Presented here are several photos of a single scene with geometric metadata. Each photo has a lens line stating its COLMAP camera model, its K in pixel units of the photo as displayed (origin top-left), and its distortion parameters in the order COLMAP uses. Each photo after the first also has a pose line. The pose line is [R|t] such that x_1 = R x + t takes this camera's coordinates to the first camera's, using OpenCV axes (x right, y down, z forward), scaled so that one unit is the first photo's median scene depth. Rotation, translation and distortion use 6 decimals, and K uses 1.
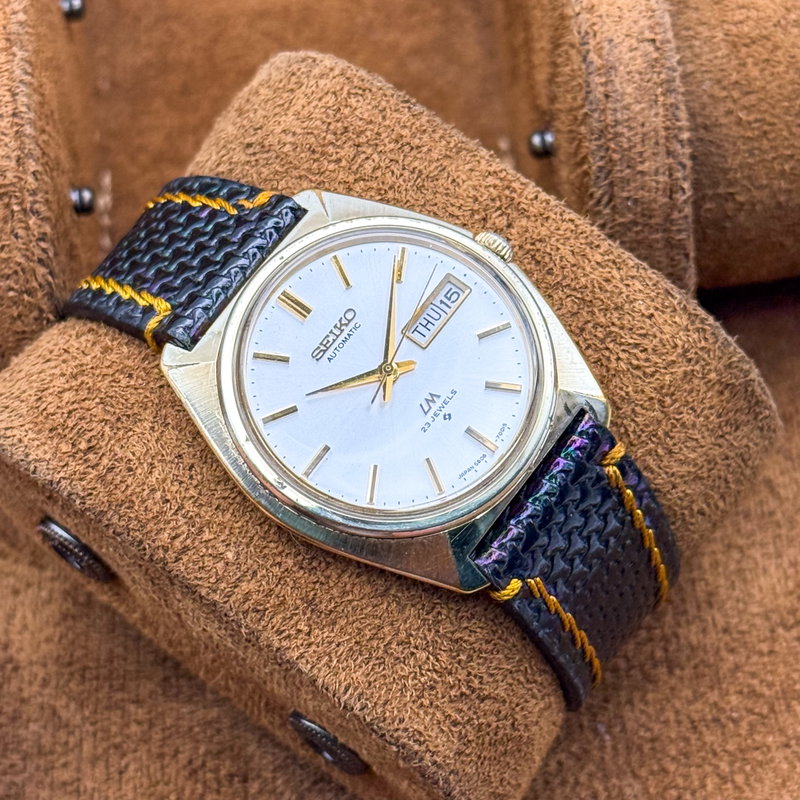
lens RADIAL K [[2281.1, 0, 398.4], [0, 2281.1, 462.8], [0, 0, 1]] dist [0.005209, 1.009879]
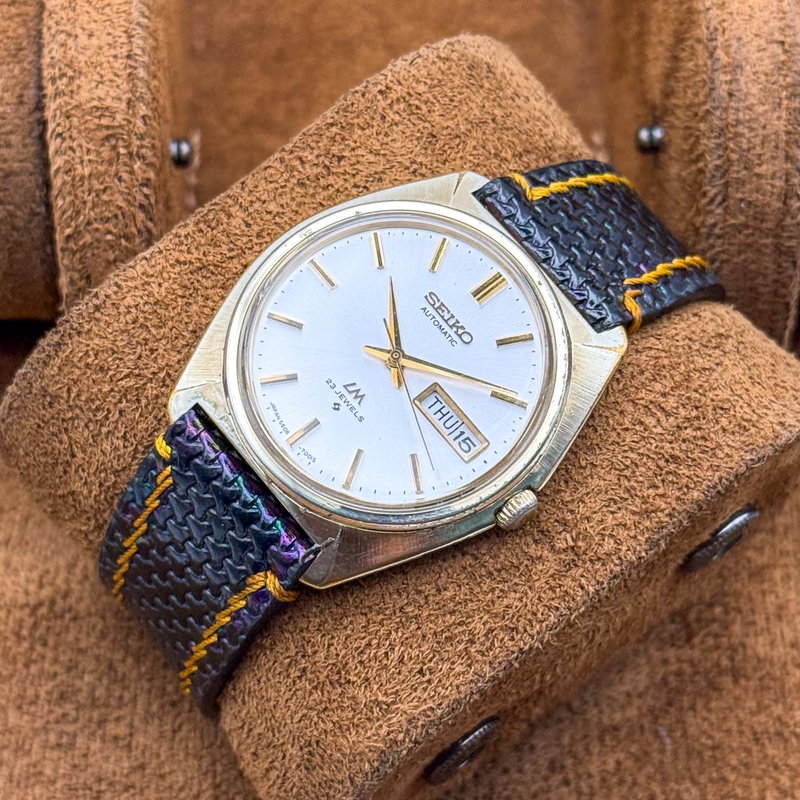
lens RADIAL K [[2281.1, 0, 398.4], [0, 2281.1, 462.8], [0, 0, 1]] dist [0.005209, 1.009879]
pose [[-0.246328, 0.916163, -0.316176, 0.330793], [-0.920902, -0.119566, 0.371004, -0.391989], [0.302096, 0.382556, 0.873149, 0.158599]]
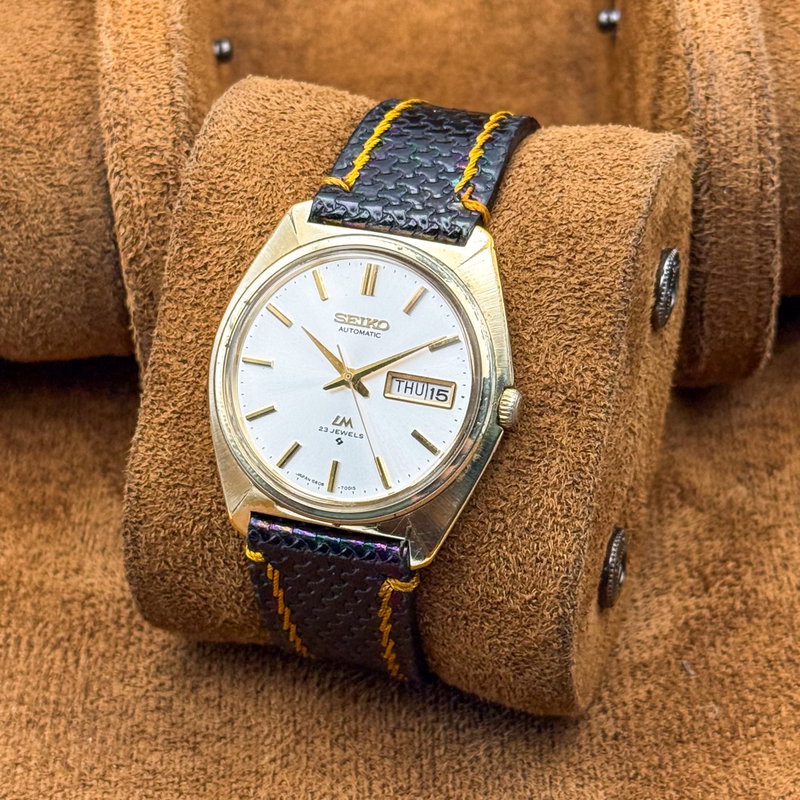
lens RADIAL K [[2281.1, 0, 398.4], [0, 2281.1, 462.8], [0, 0, 1]] dist [0.005209, 1.009879]
pose [[0.408082, 0.886616, -0.217671, 0.285274], [-0.758292, 0.461951, 0.459994, -0.551255], [0.508392, -0.022657, 0.860828, 0.008846]]
